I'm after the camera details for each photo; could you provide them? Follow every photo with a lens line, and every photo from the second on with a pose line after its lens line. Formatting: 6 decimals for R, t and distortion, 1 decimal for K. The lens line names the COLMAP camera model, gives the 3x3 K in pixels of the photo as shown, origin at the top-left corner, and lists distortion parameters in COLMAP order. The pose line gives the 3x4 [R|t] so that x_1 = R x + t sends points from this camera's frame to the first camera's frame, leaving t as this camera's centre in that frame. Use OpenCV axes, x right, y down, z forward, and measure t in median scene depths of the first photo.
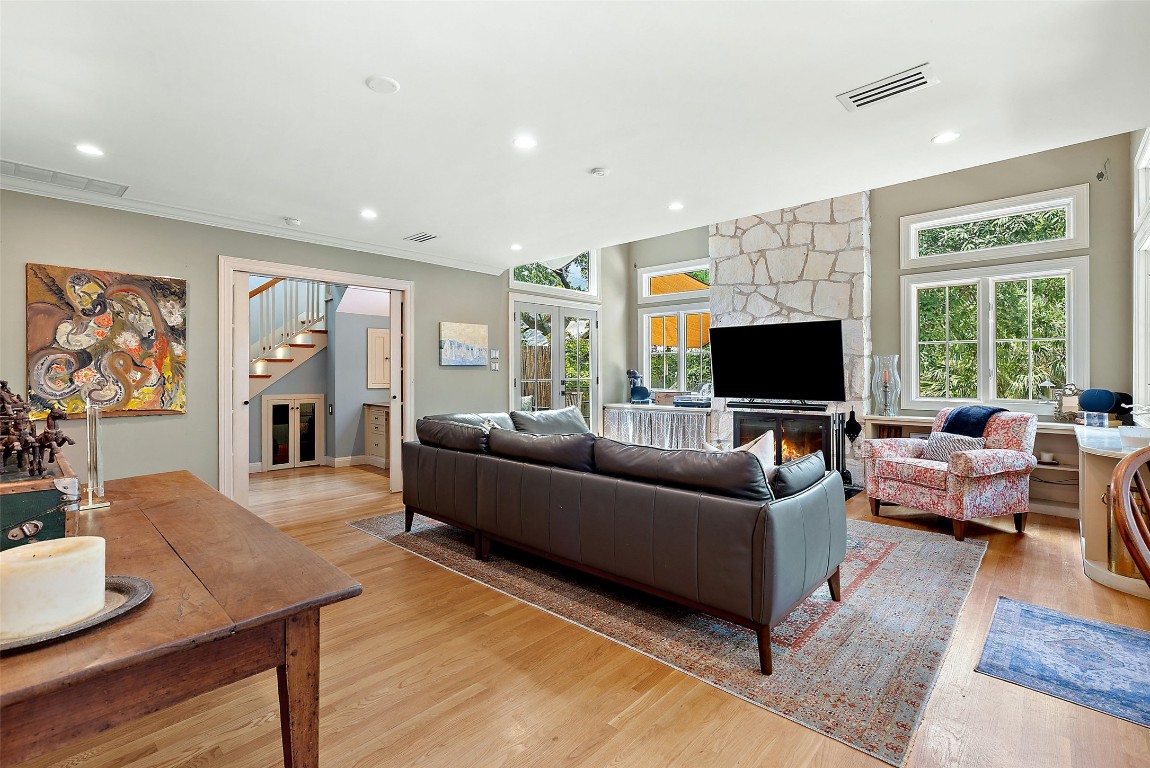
lens RADIAL K [[515.4, 0, 573.2], [0, 515.4, 371.8], [0, 0, 1]] dist [-0.020369, 0.003632]
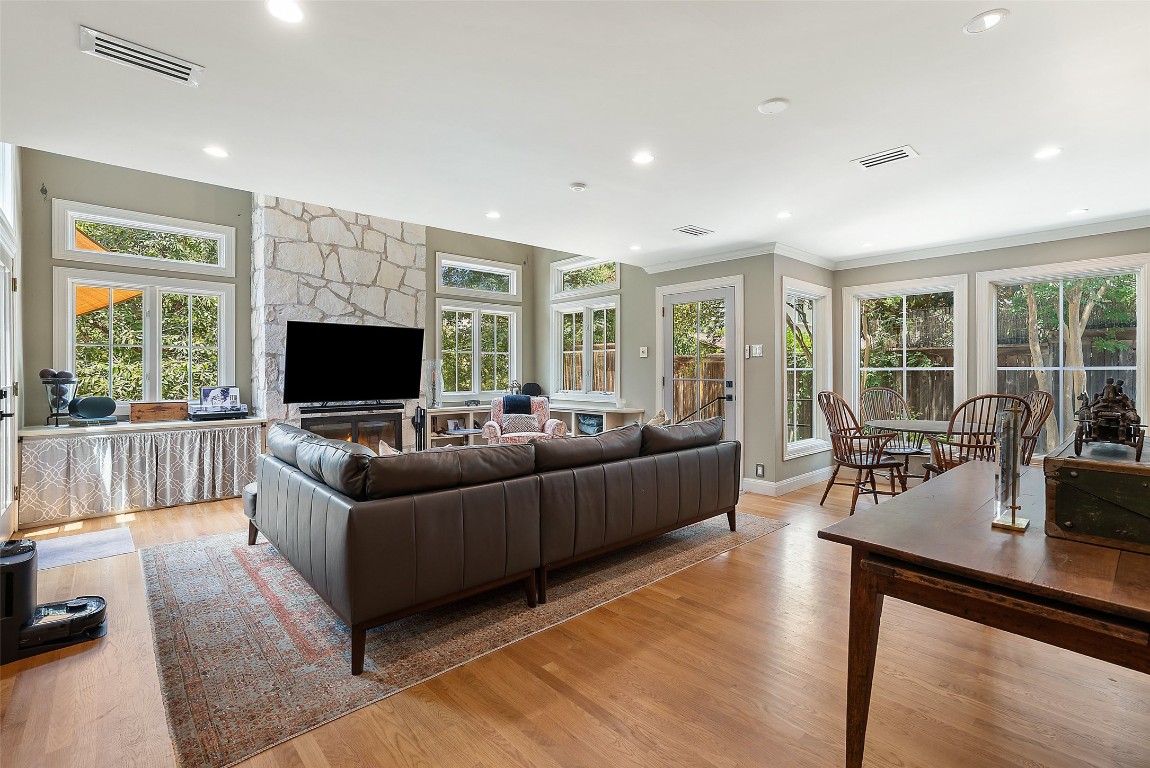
lens RADIAL K [[515.4, 0, 570.5], [0, 515.4, 375.4], [0, 0, 1]] dist [-0.020369, 0.003632]
pose [[0.105098, -0.001367, 0.994461, -0.603097], [0.001554, 0.999998, 0.001211, 0.004356], [-0.994461, 0.001418, 0.105100, 0.535906]]
